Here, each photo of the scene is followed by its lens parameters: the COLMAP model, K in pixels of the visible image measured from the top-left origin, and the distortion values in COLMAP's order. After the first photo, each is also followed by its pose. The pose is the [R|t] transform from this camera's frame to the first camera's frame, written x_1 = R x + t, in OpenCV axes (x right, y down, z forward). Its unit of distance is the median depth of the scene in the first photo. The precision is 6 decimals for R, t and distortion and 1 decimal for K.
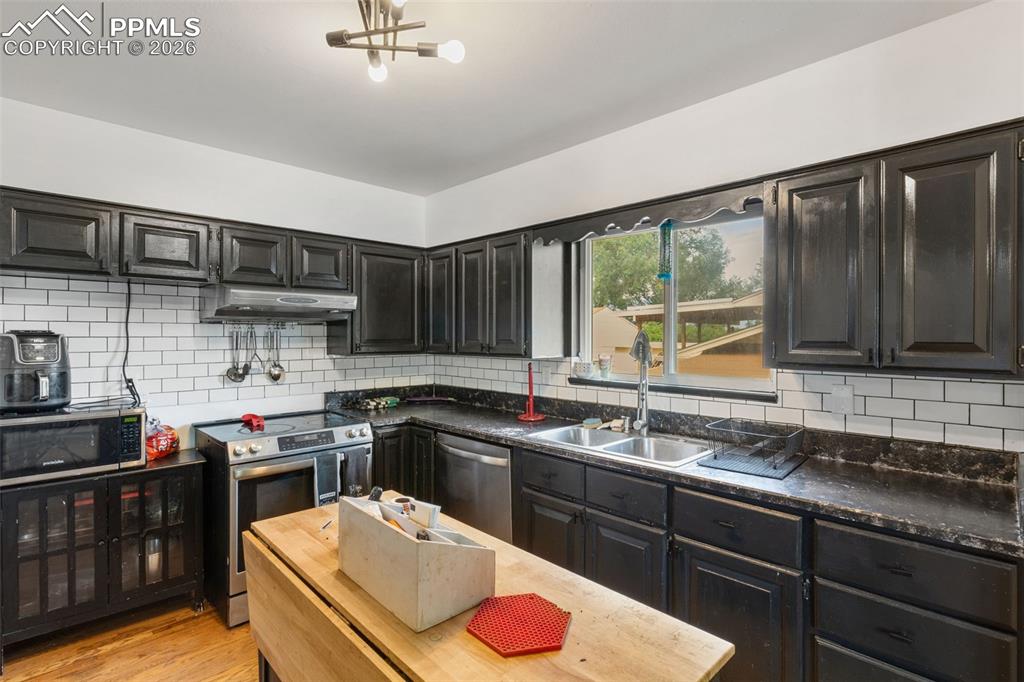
lens RADIAL K [[487.5, 0, 519.0], [0, 487.5, 337.9], [0, 0, 1]] dist [-0.003639, -0.000355]
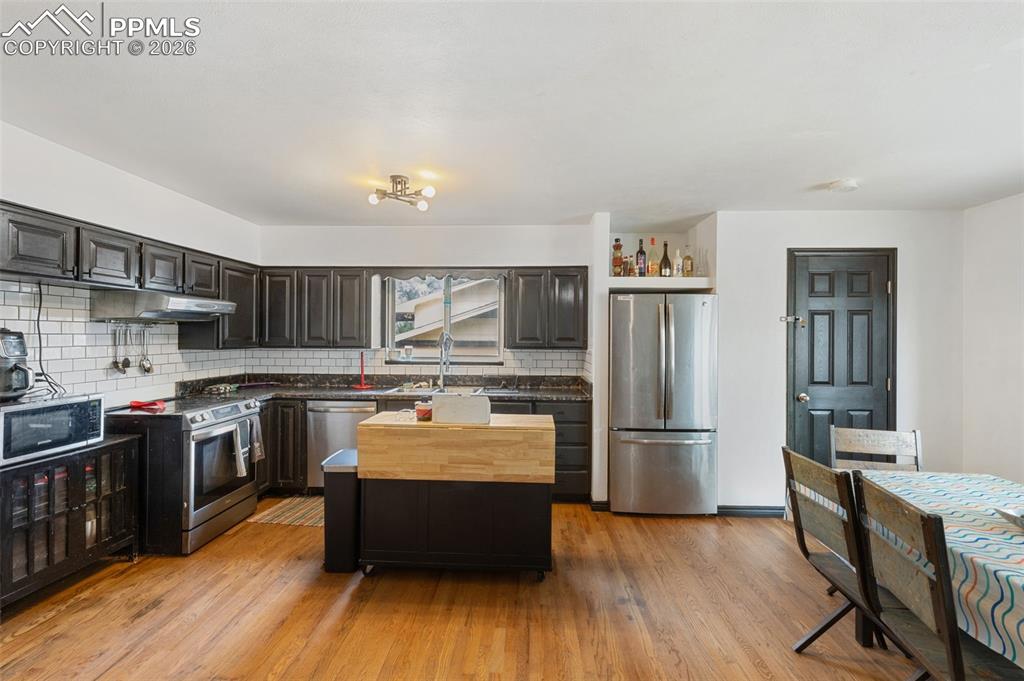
lens RADIAL K [[487.5, 0, 506.3], [0, 487.5, 338.4], [0, 0, 1]] dist [-0.003639, -0.000355]
pose [[0.732571, -0.001496, 0.680689, -0.709403], [-0.001551, 0.999991, 0.003867, 0.001661], [-0.680689, -0.003888, 0.732562, -0.457499]]
